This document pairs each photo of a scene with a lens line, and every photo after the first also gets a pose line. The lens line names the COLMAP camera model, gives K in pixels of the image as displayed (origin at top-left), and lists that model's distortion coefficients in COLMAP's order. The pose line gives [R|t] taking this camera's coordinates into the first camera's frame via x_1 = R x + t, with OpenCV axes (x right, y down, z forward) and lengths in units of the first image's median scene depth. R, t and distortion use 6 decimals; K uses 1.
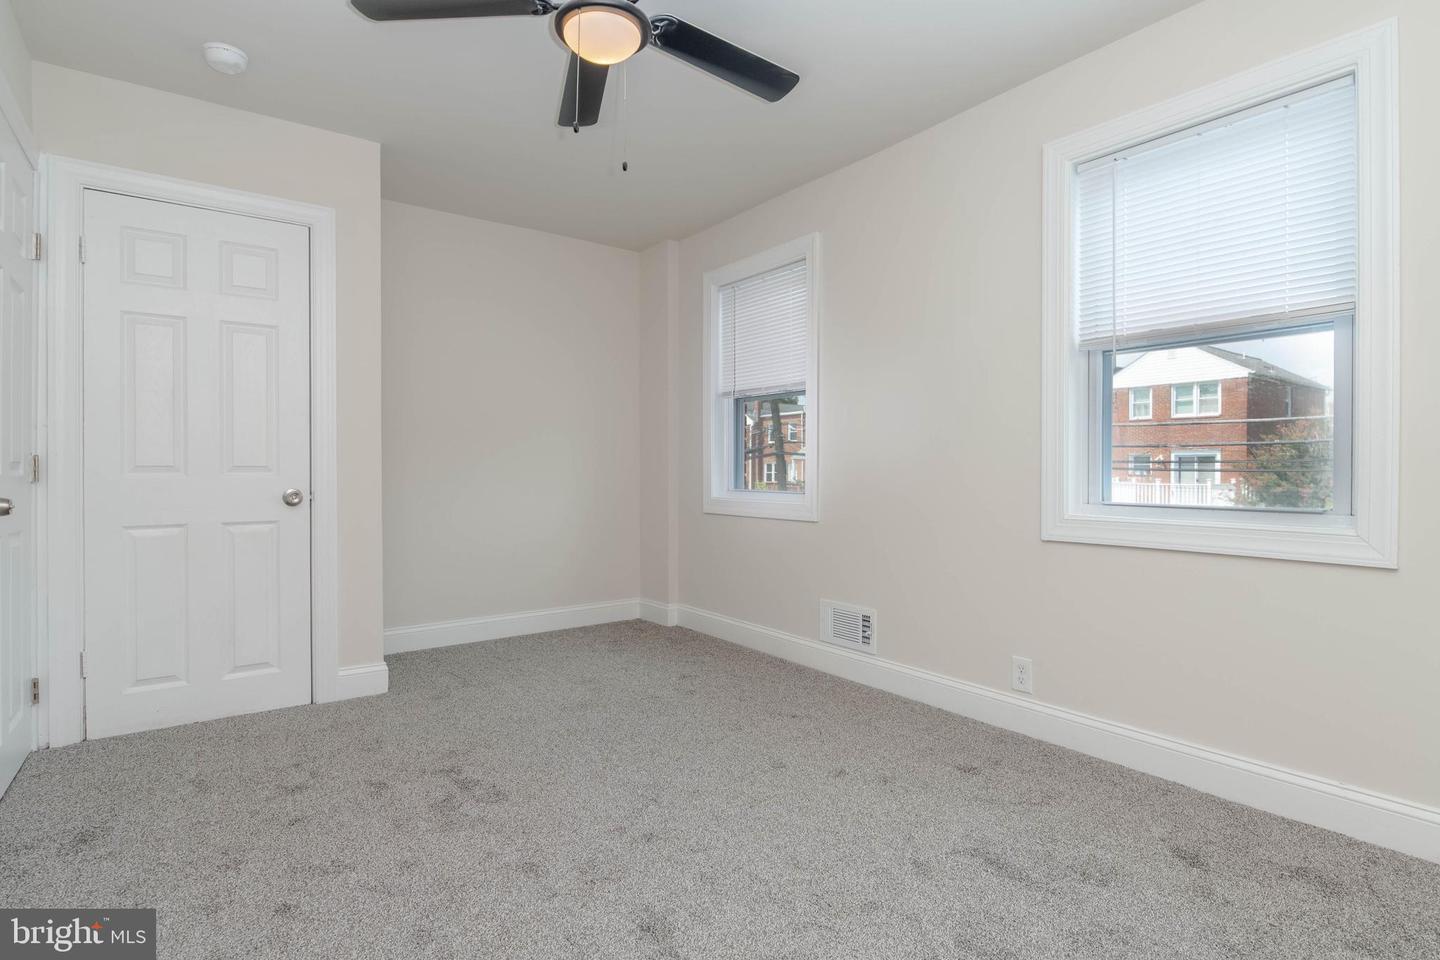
lens RADIAL K [[722.1, 0, 720.0], [0, 722.1, 480.0], [0, 0, 1]] dist [0.000259, -0.015006]
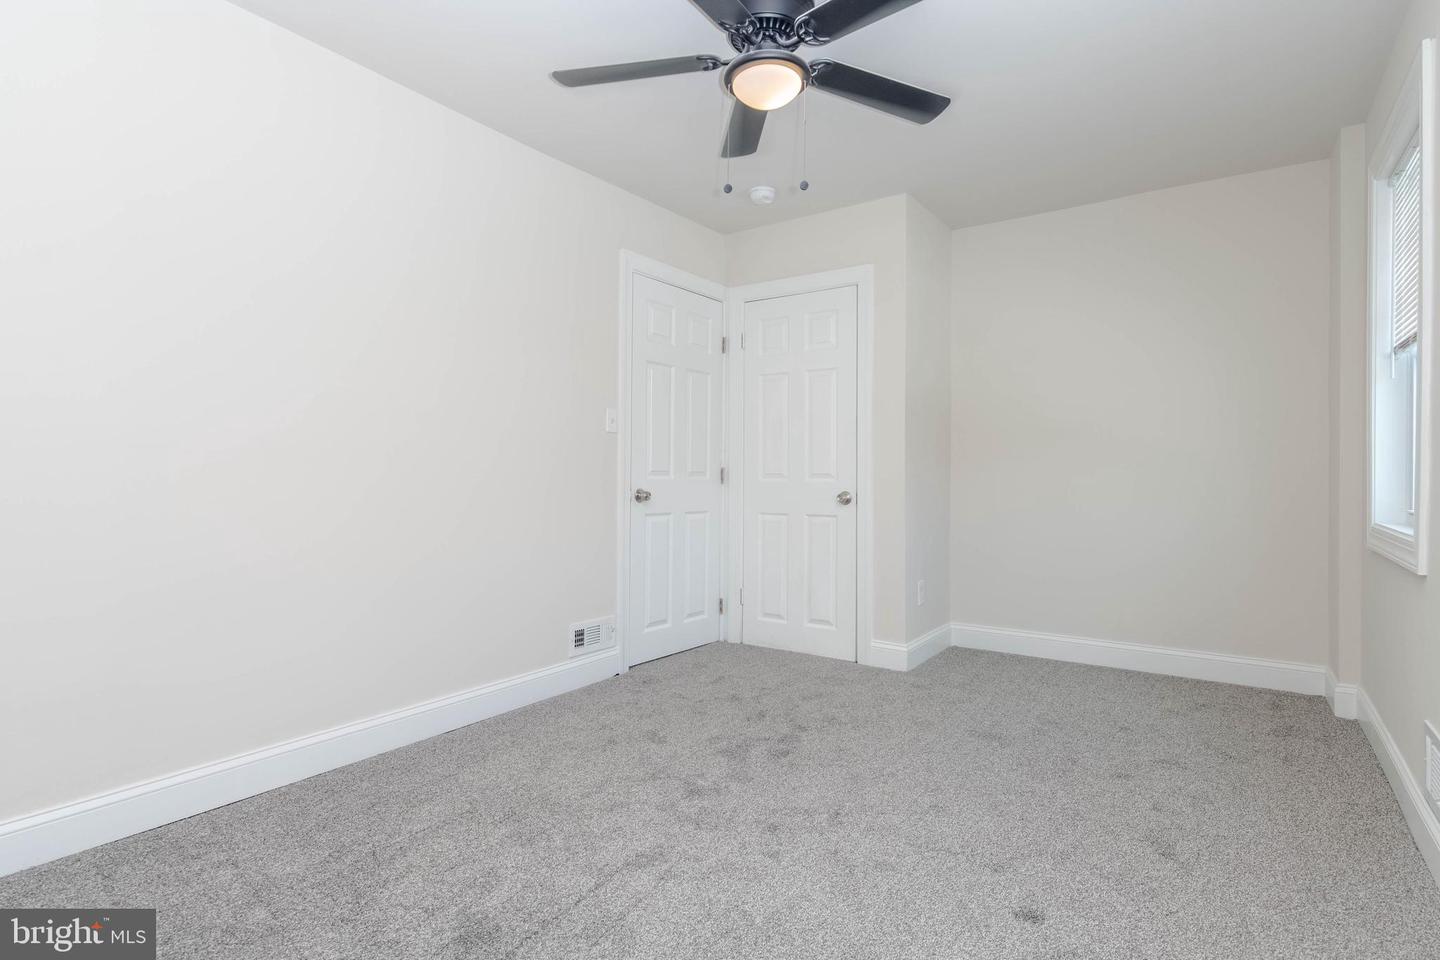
lens RADIAL K [[721.4, 0, 720.0], [0, 721.4, 480.0], [0, 0, 1]] dist [0.001082, 0.000250]
pose [[0.303593, 0.005563, -0.952786, 0.633252], [-0.015167, 0.999884, 0.001005, -0.006189], [0.952681, 0.014145, 0.303642, 0.437711]]
